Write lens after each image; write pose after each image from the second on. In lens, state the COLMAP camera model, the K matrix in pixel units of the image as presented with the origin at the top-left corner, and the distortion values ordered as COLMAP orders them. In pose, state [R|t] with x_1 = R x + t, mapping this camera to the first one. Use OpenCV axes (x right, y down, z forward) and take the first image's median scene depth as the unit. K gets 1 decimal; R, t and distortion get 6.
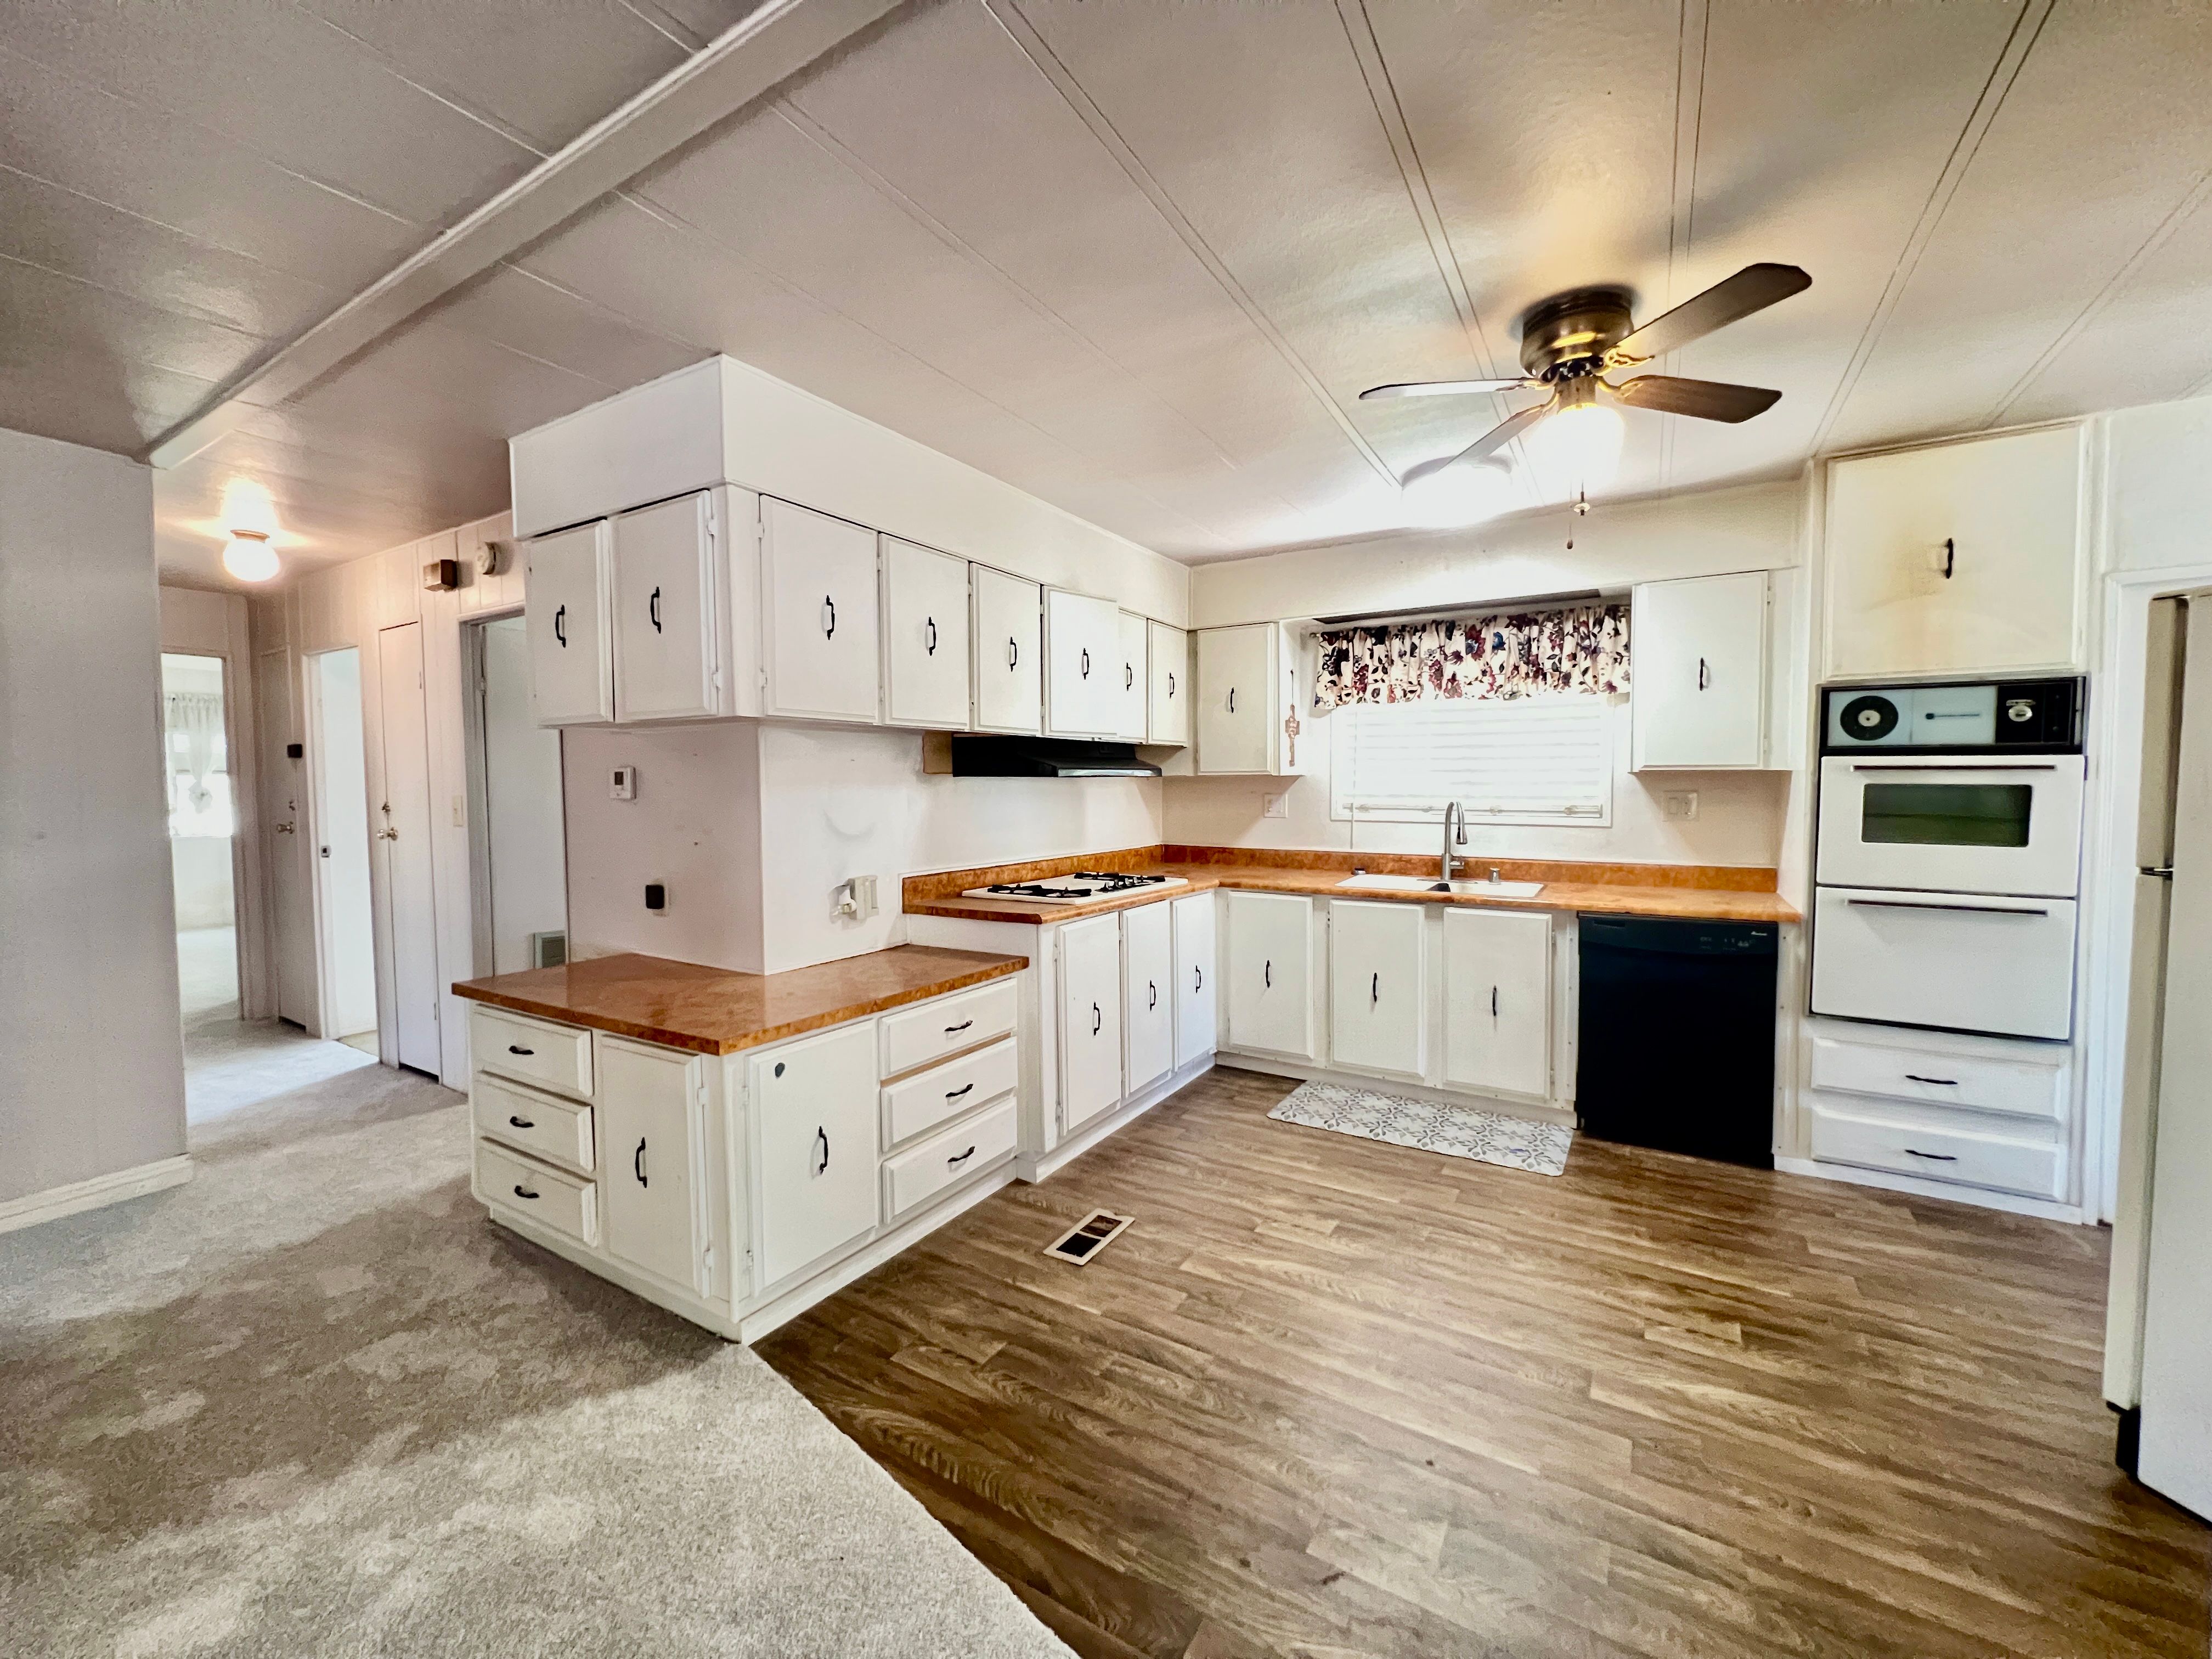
lens RADIAL K [[880.6, 0, 1106.3], [0, 880.6, 818.3], [0, 0, 1]] dist [0.001475, 0.000507]
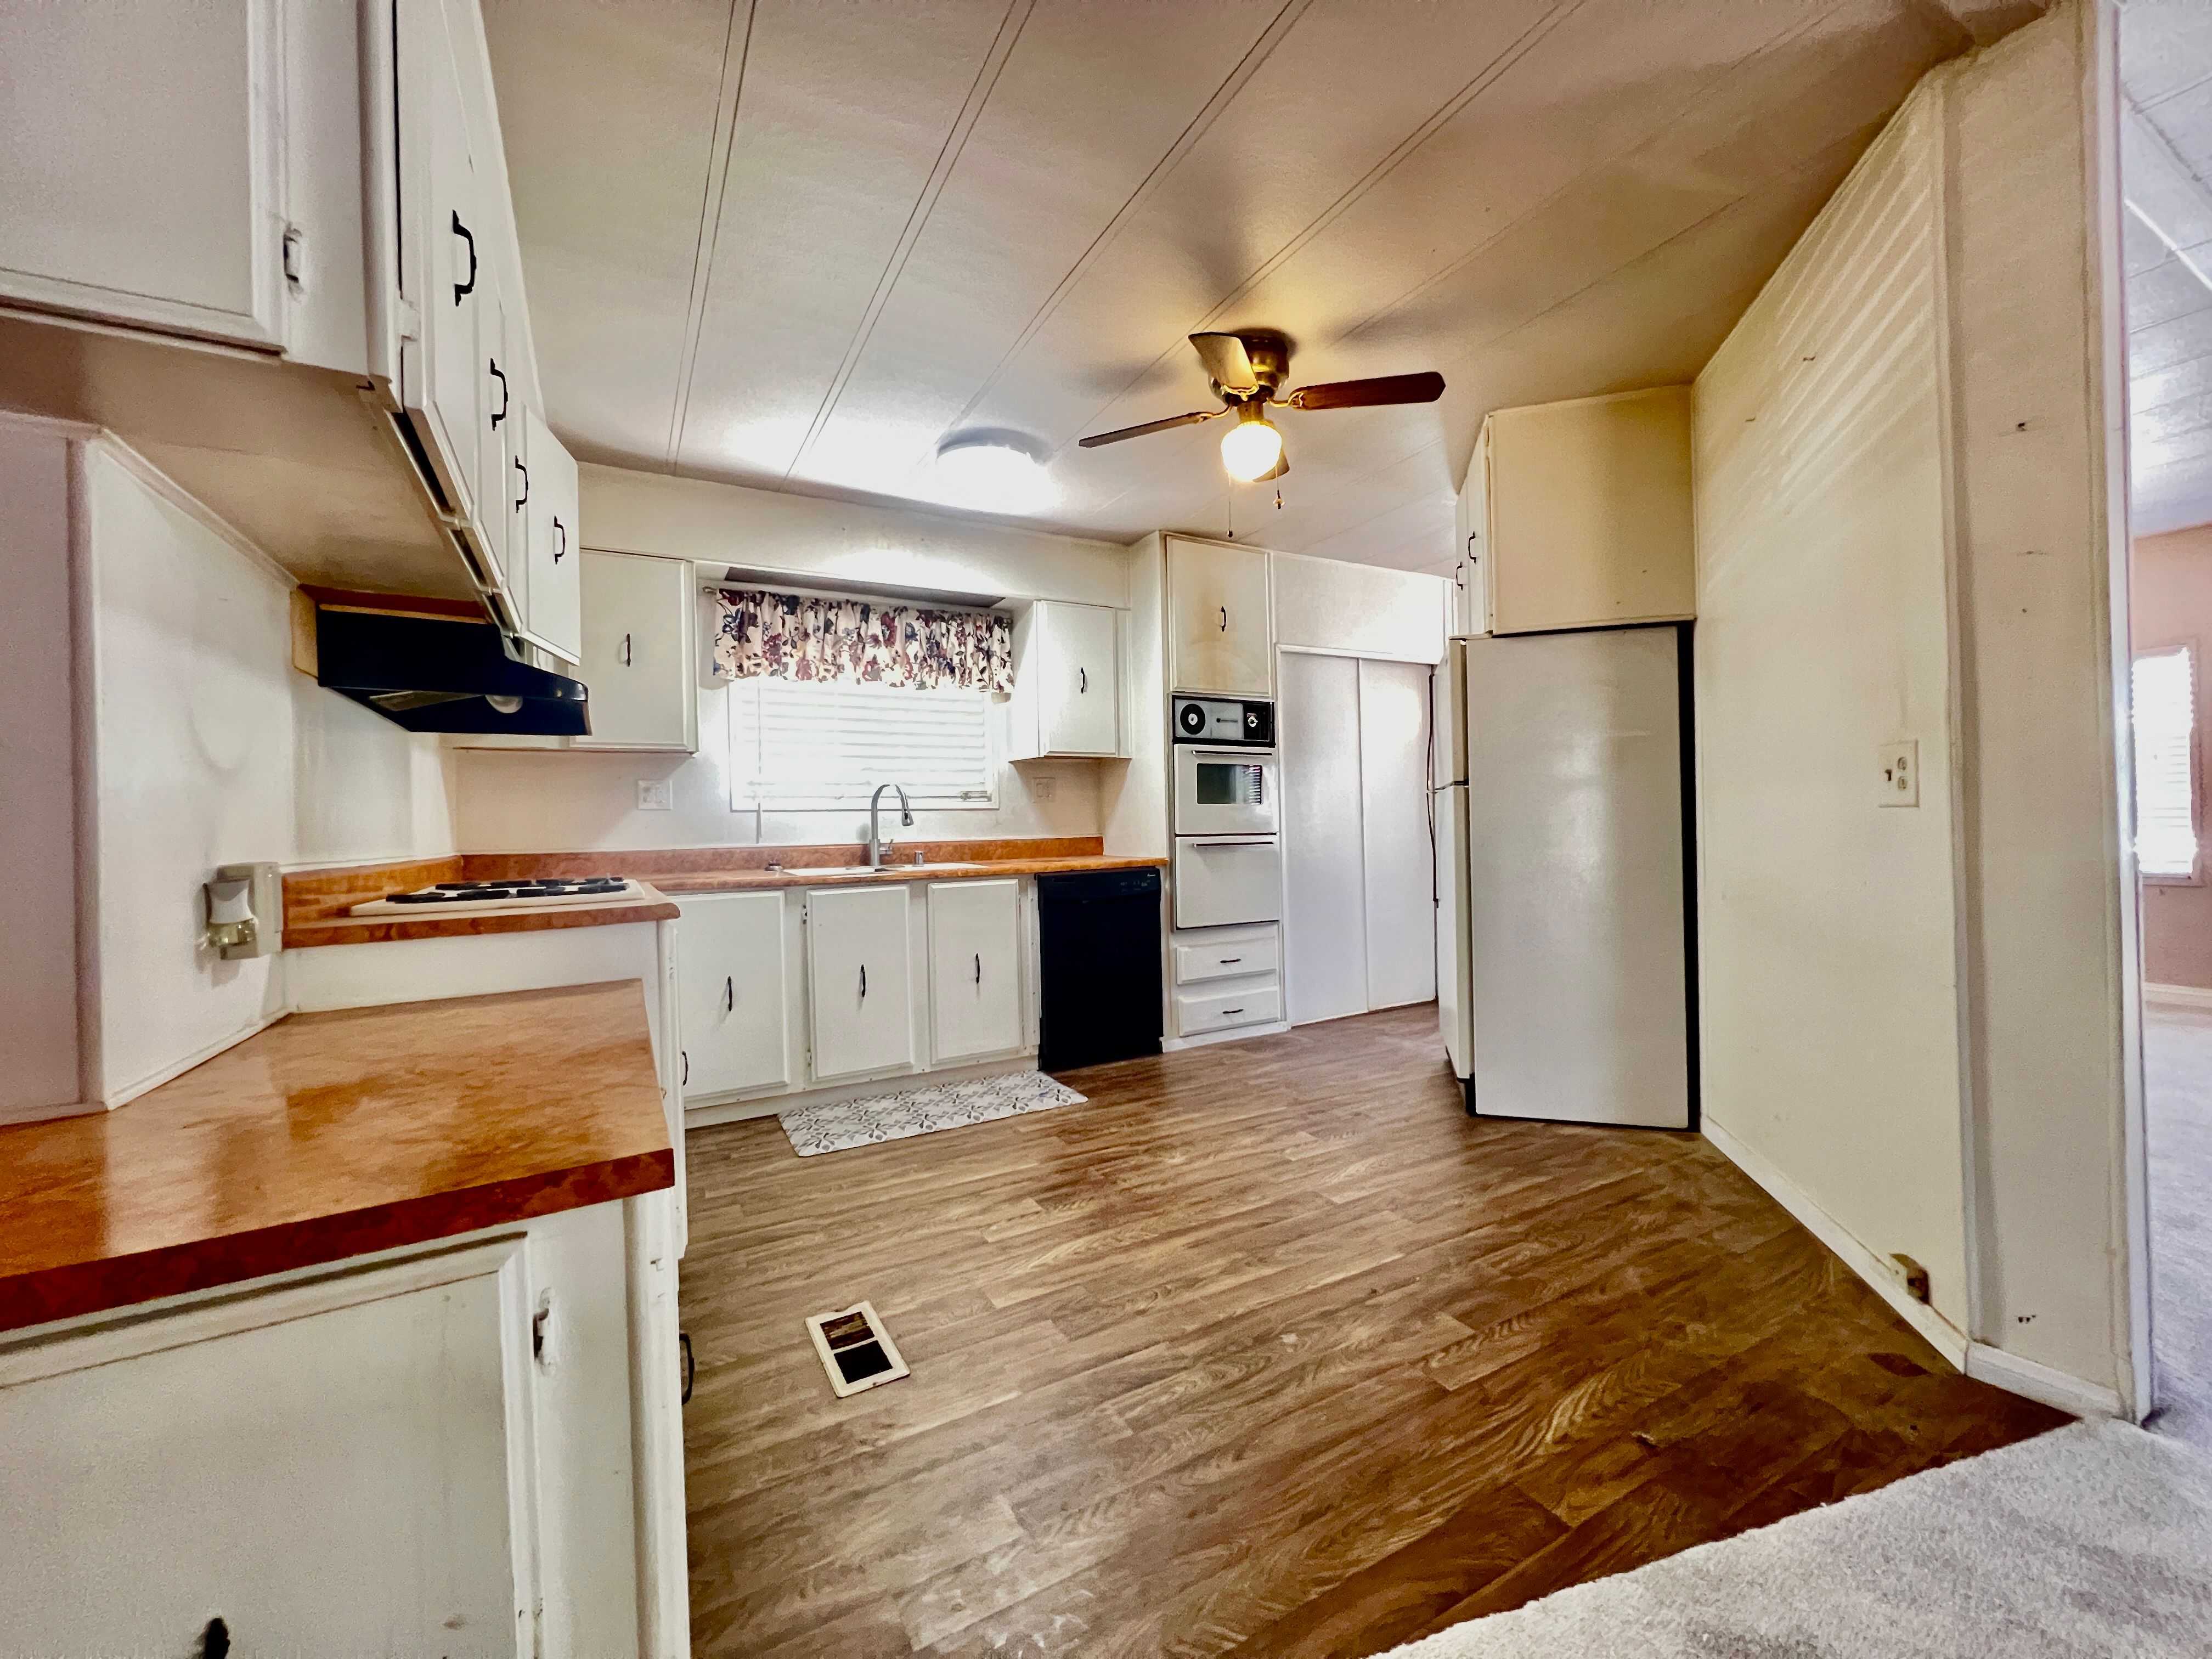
lens RADIAL K [[880.6, 0, 1096.7], [0, 880.6, 822.2], [0, 0, 1]] dist [0.001475, 0.000507]
pose [[0.499228, -0.004814, 0.866457, -0.401153], [0.056449, 0.998041, -0.026979, 0.073274], [-0.864630, 0.062380, 0.498522, 0.361542]]
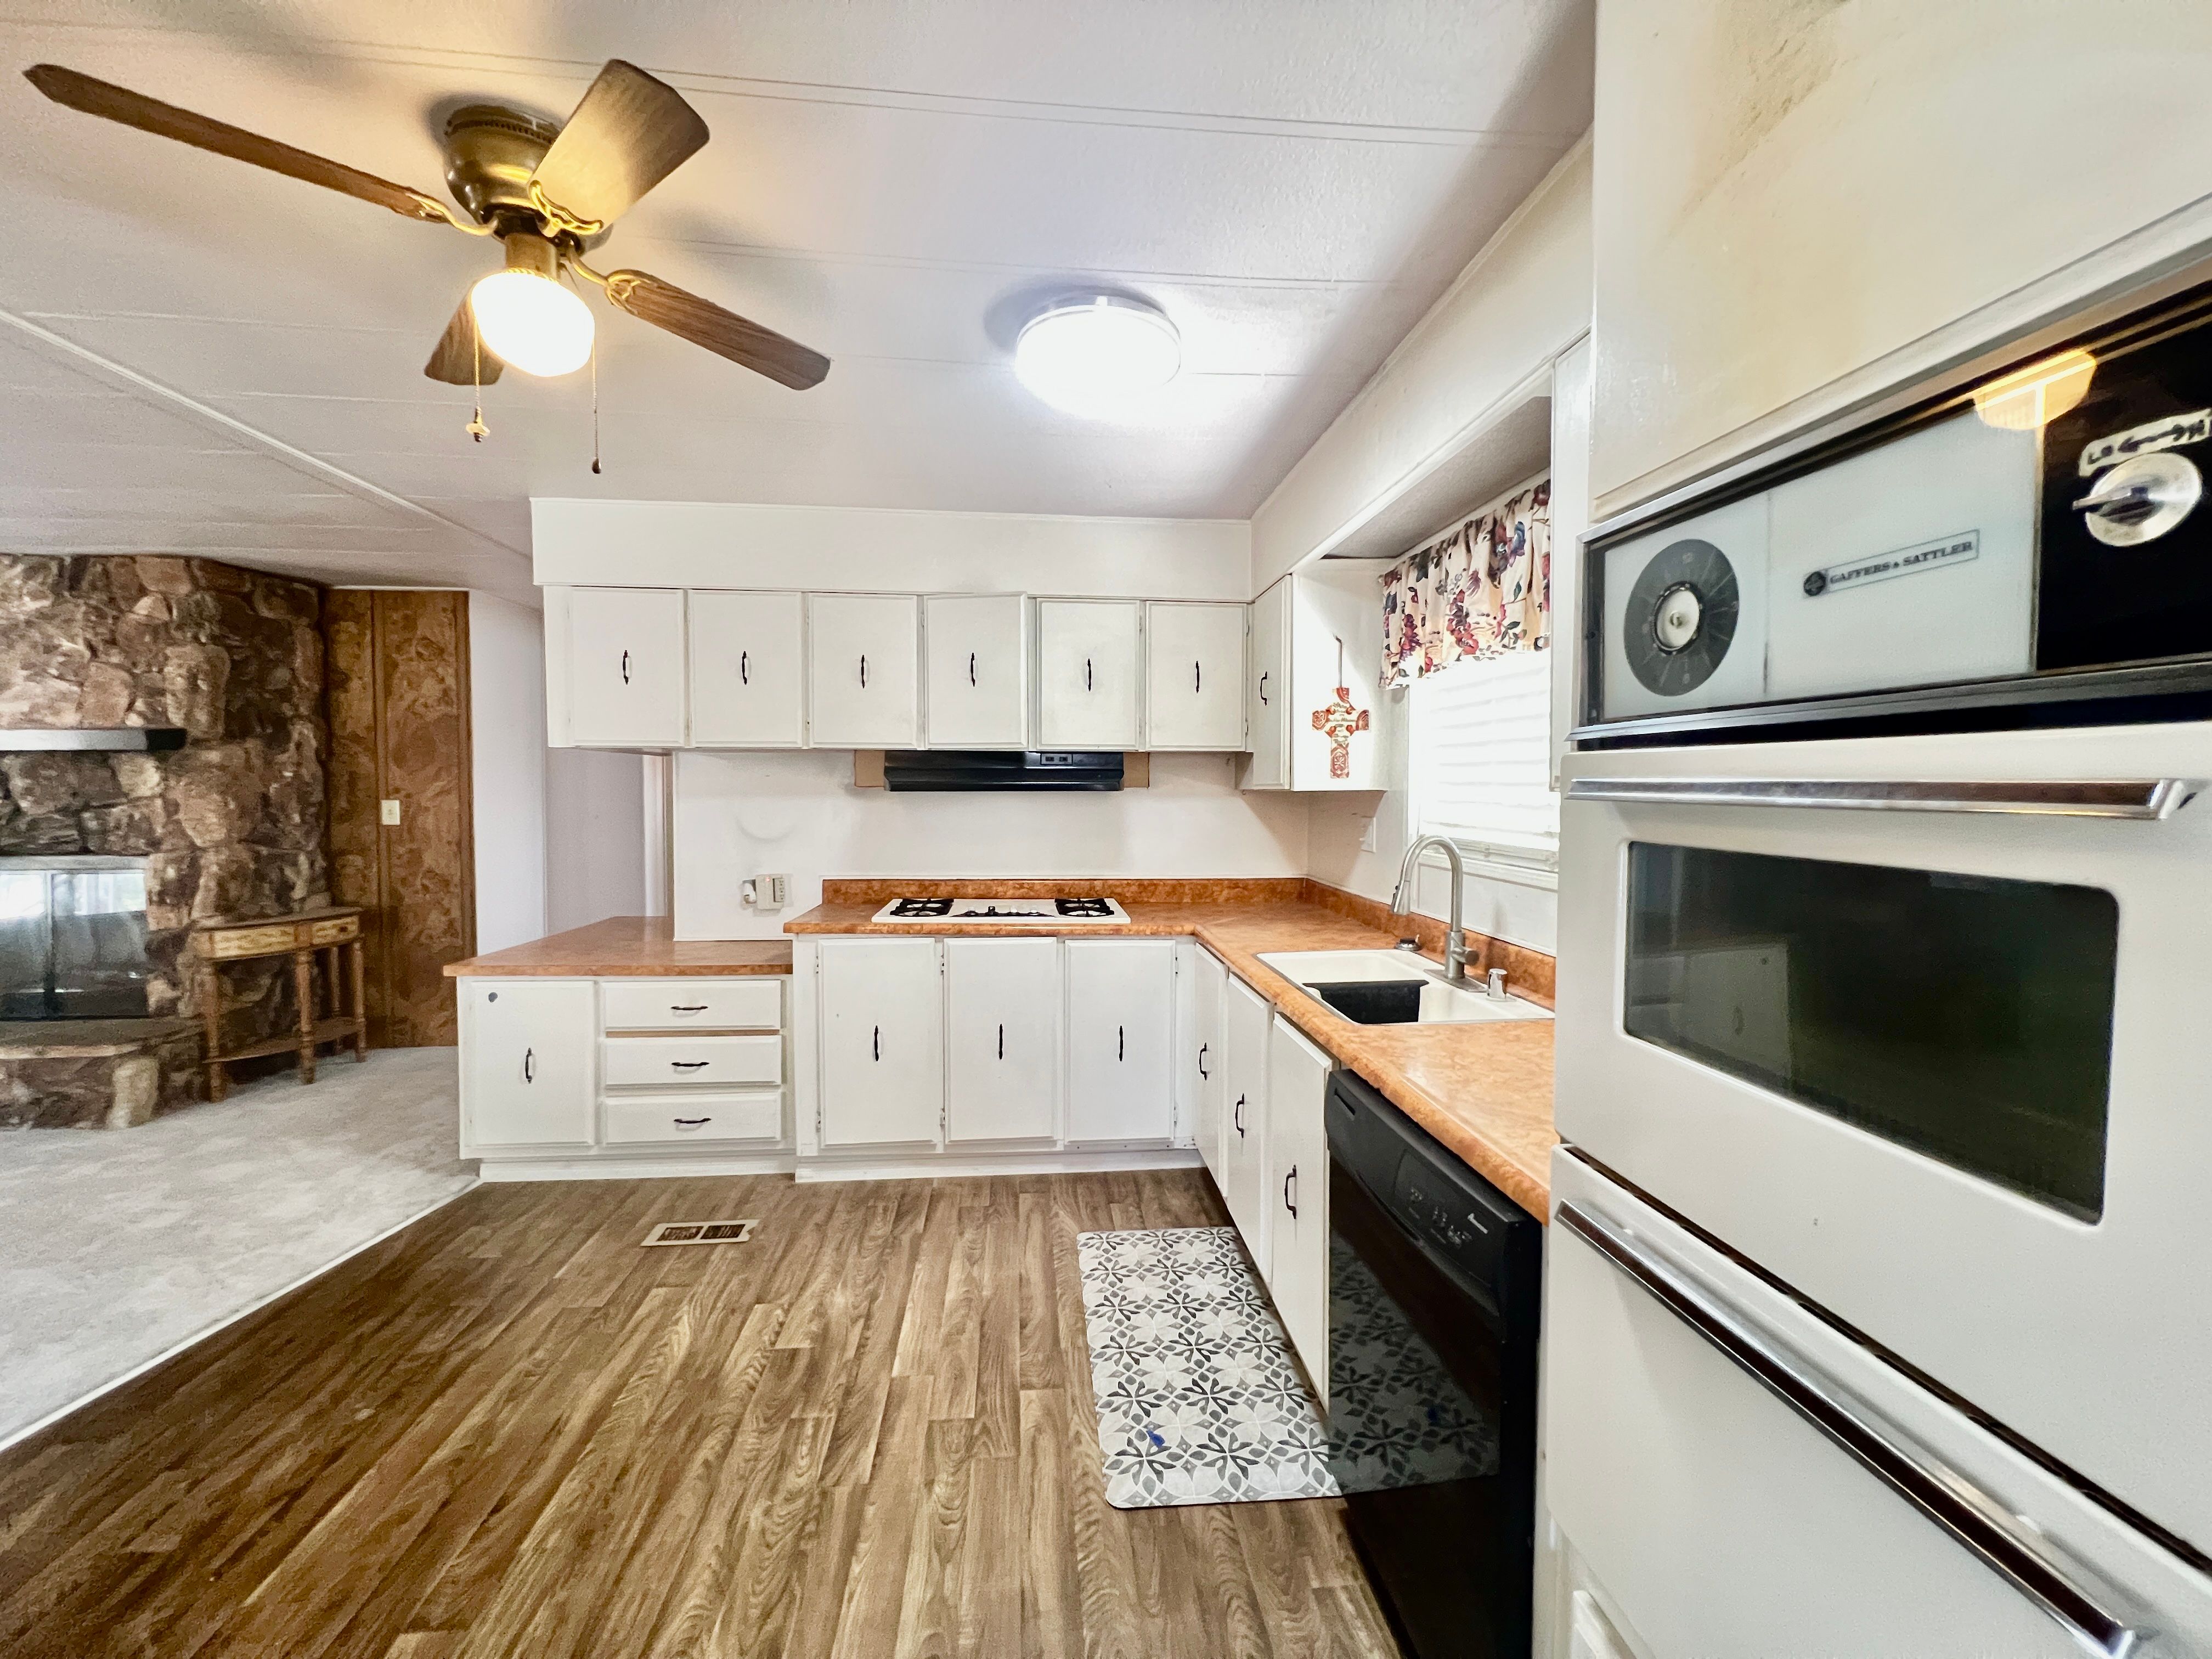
lens RADIAL K [[880.6, 0, 1100.5], [0, 880.6, 820.0], [0, 0, 1]] dist [0.001475, 0.000507]
pose [[0.600625, 0.033225, -0.798840, 0.839322], [-0.037583, 0.999205, 0.013300, -0.036503], [0.798647, 0.022035, 0.601397, 0.571519]]
